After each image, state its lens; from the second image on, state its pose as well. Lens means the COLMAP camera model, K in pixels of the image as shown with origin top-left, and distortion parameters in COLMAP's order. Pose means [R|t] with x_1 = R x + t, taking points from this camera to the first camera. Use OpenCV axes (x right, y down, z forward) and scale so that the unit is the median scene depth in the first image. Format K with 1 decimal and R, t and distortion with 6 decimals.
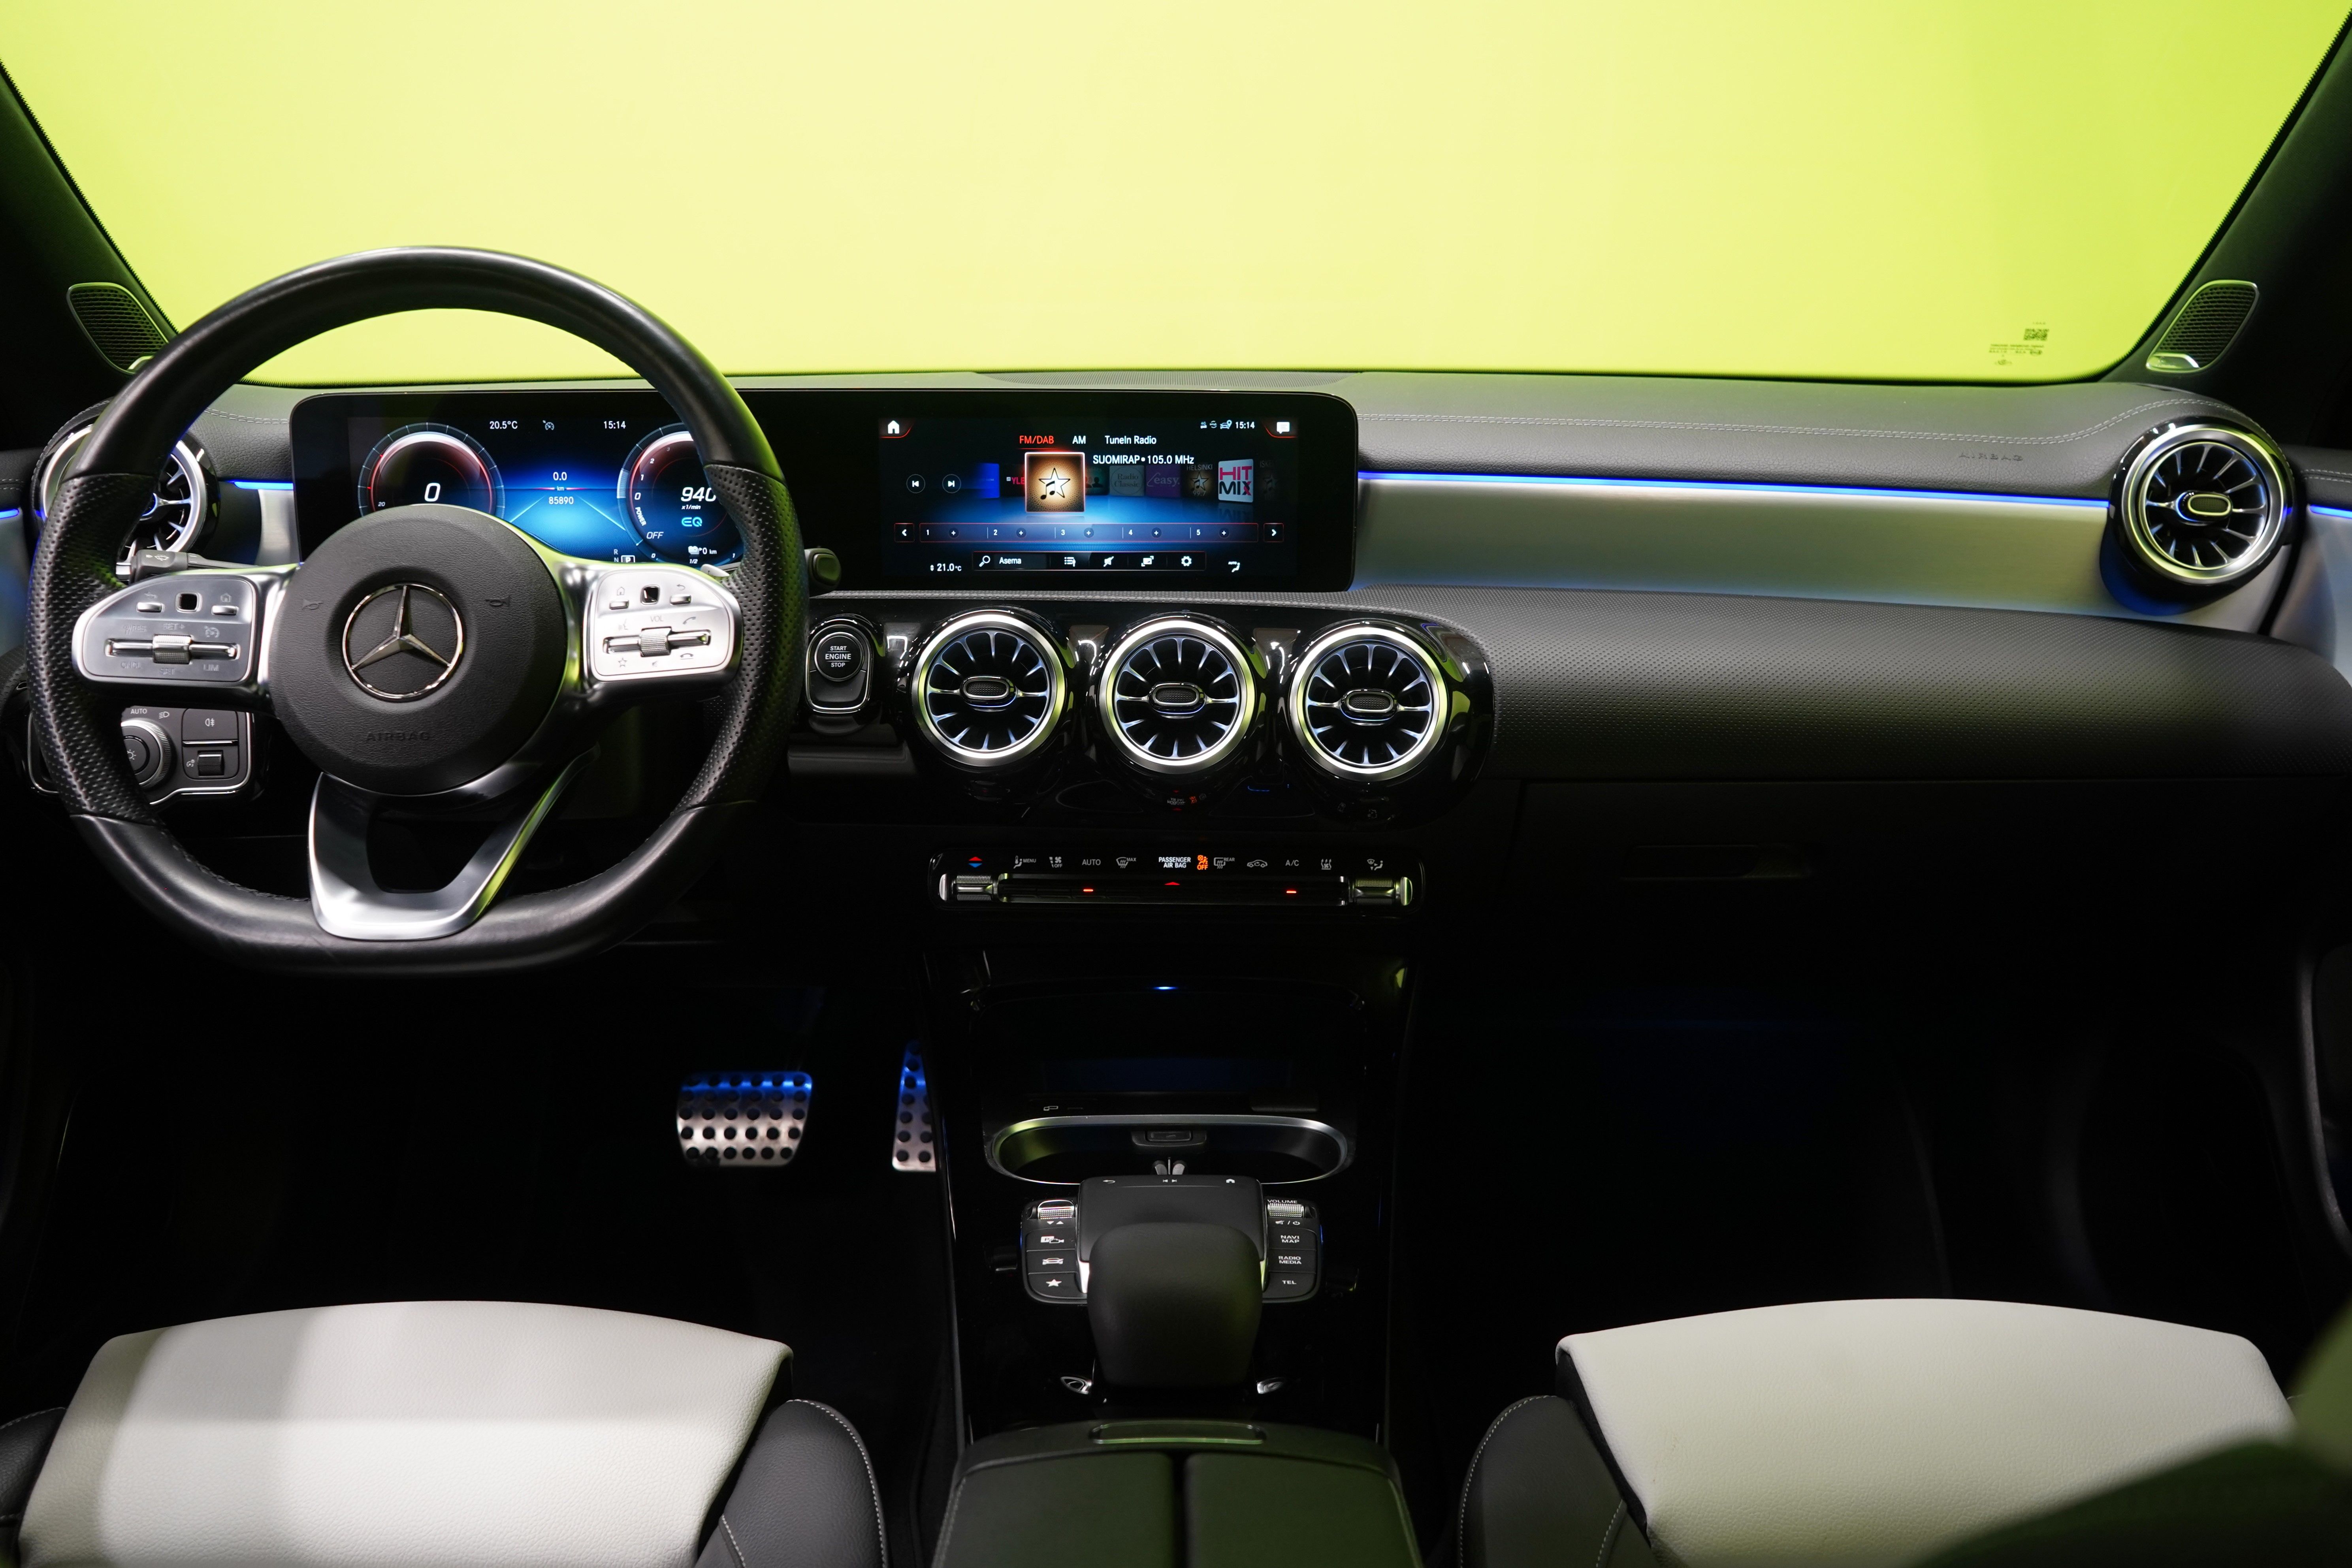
lens RADIAL K [[1903.7, 0, 1176.4], [0, 1903.7, 786.1], [0, 0, 1]] dist [0.004554, 0.008031]
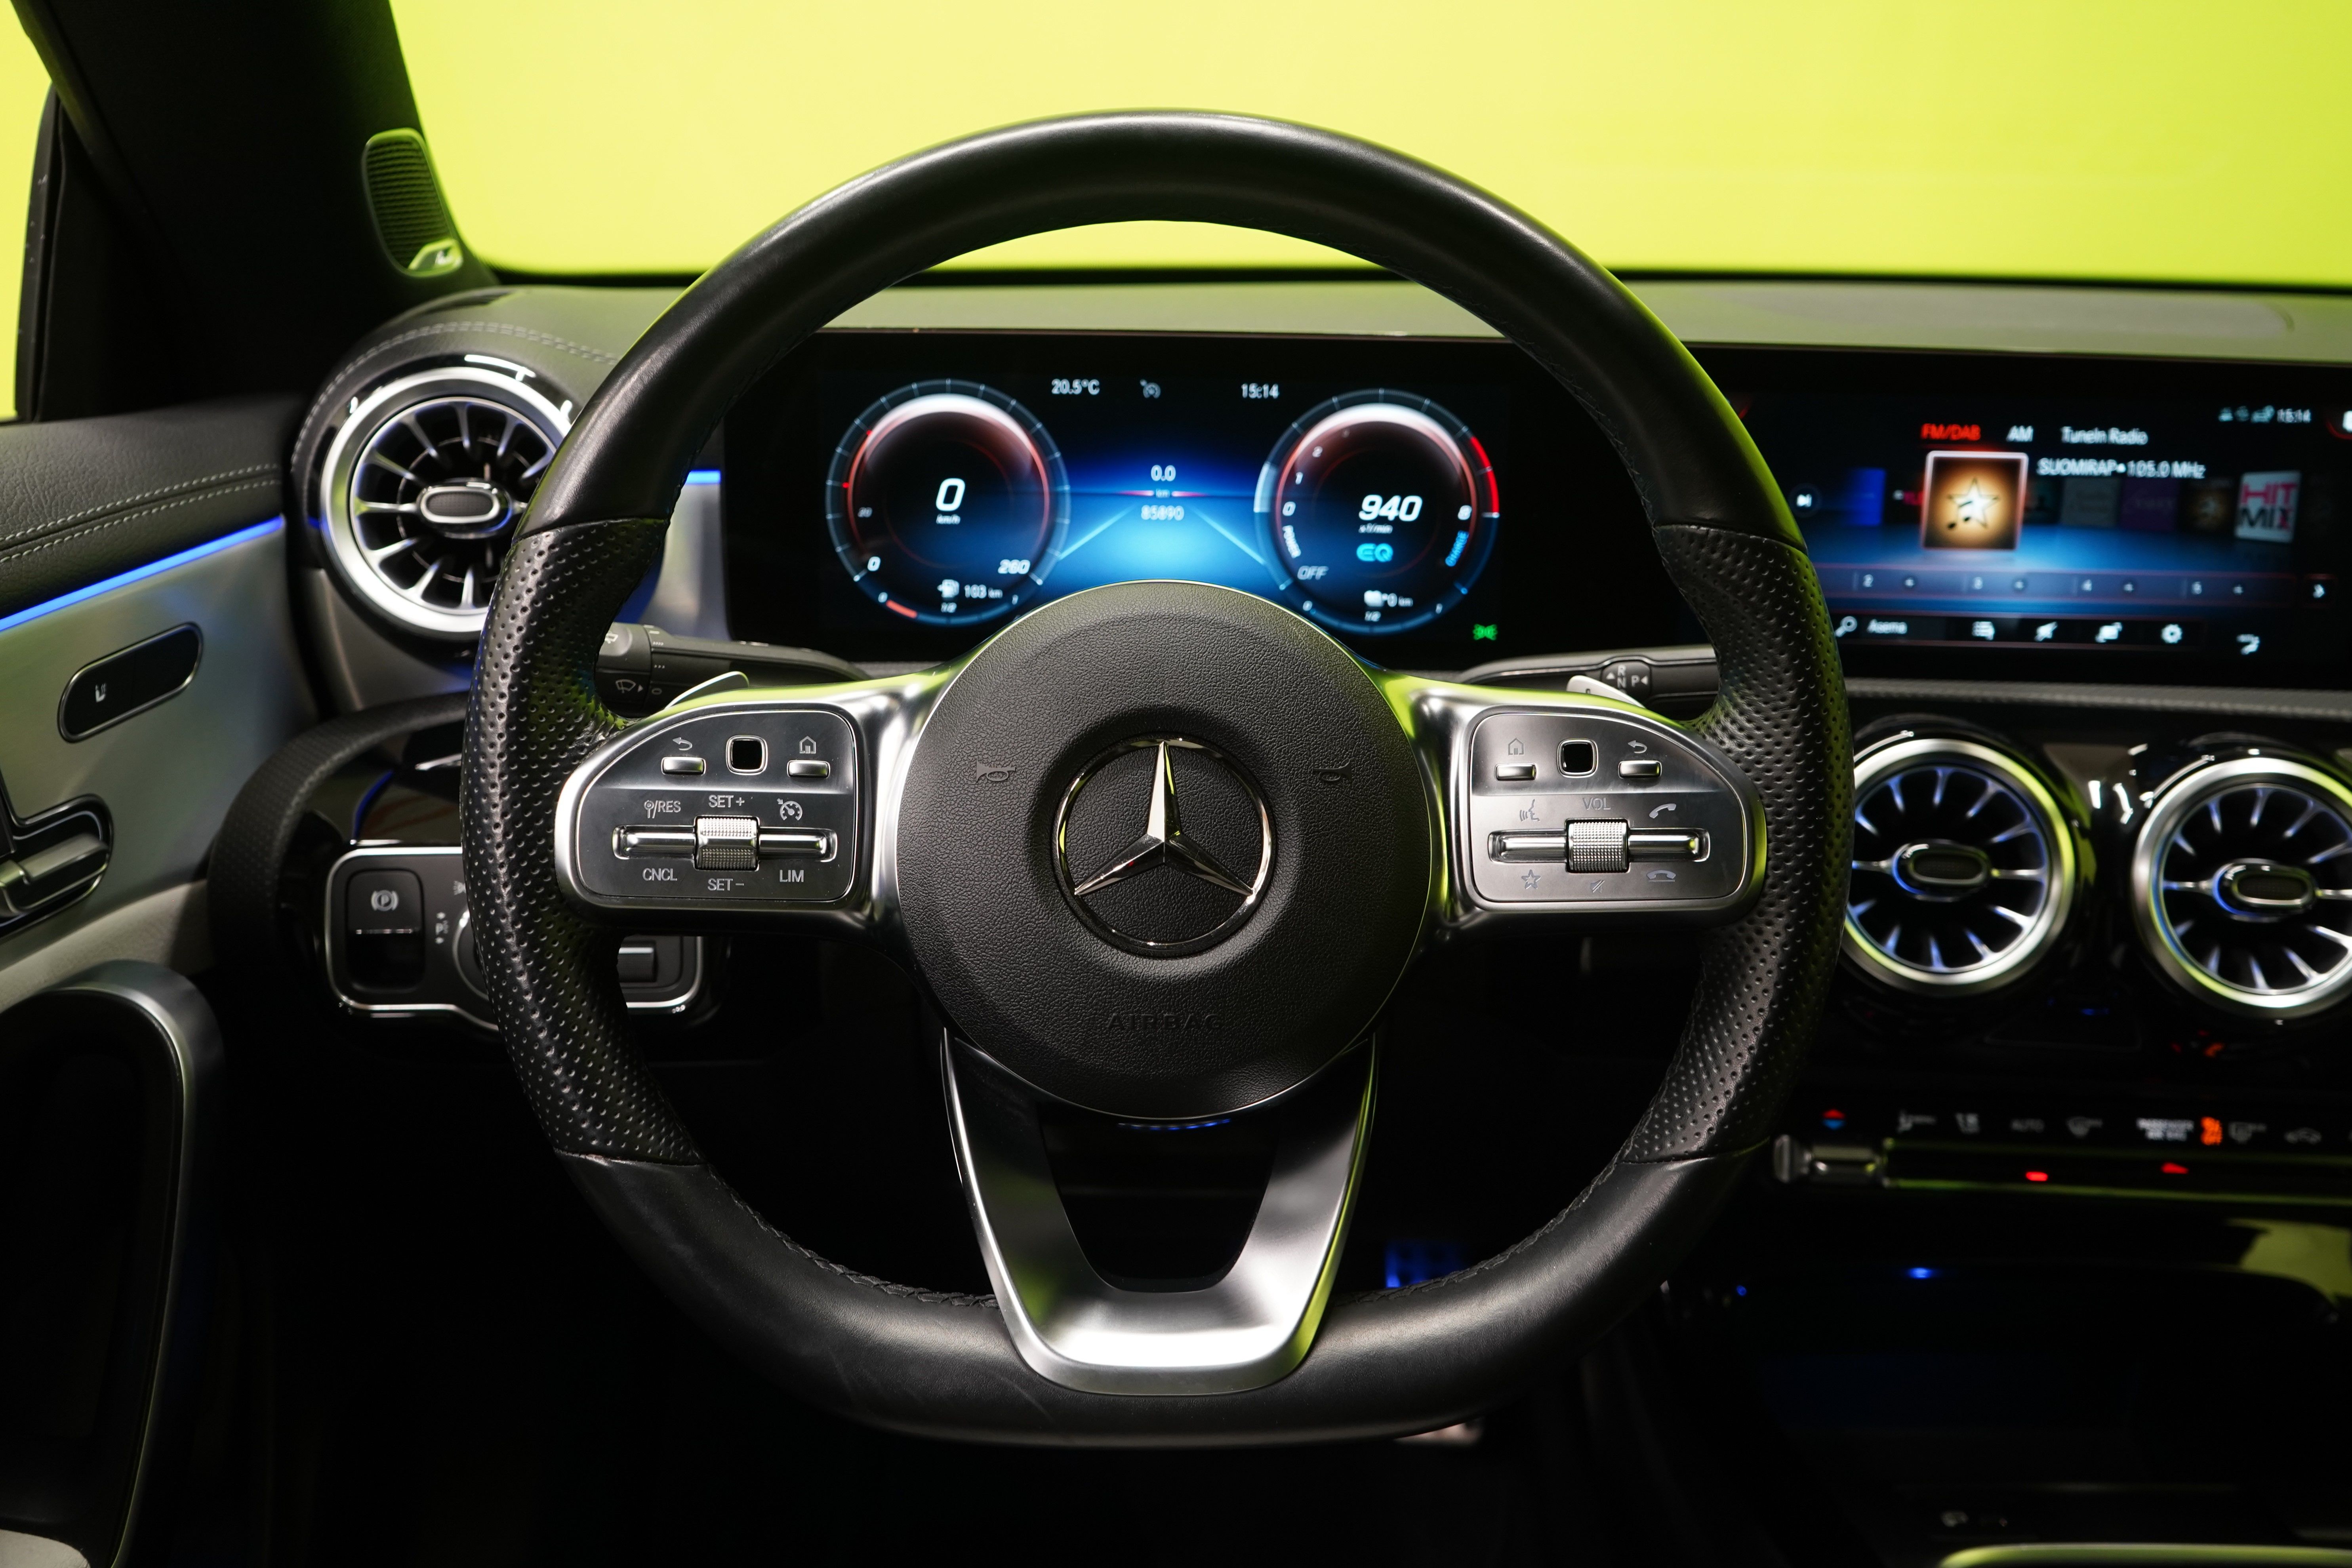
lens RADIAL K [[2203.5, 0, 1175.8], [0, 2203.5, 782.3], [0, 0, 1]] dist [0.007181, 0.000000]
pose [[0.999354, 0.018746, 0.030670, -0.341015], [-0.020480, 0.998150, 0.057239, -0.105304], [-0.029540, -0.057830, 0.997889, 0.295784]]
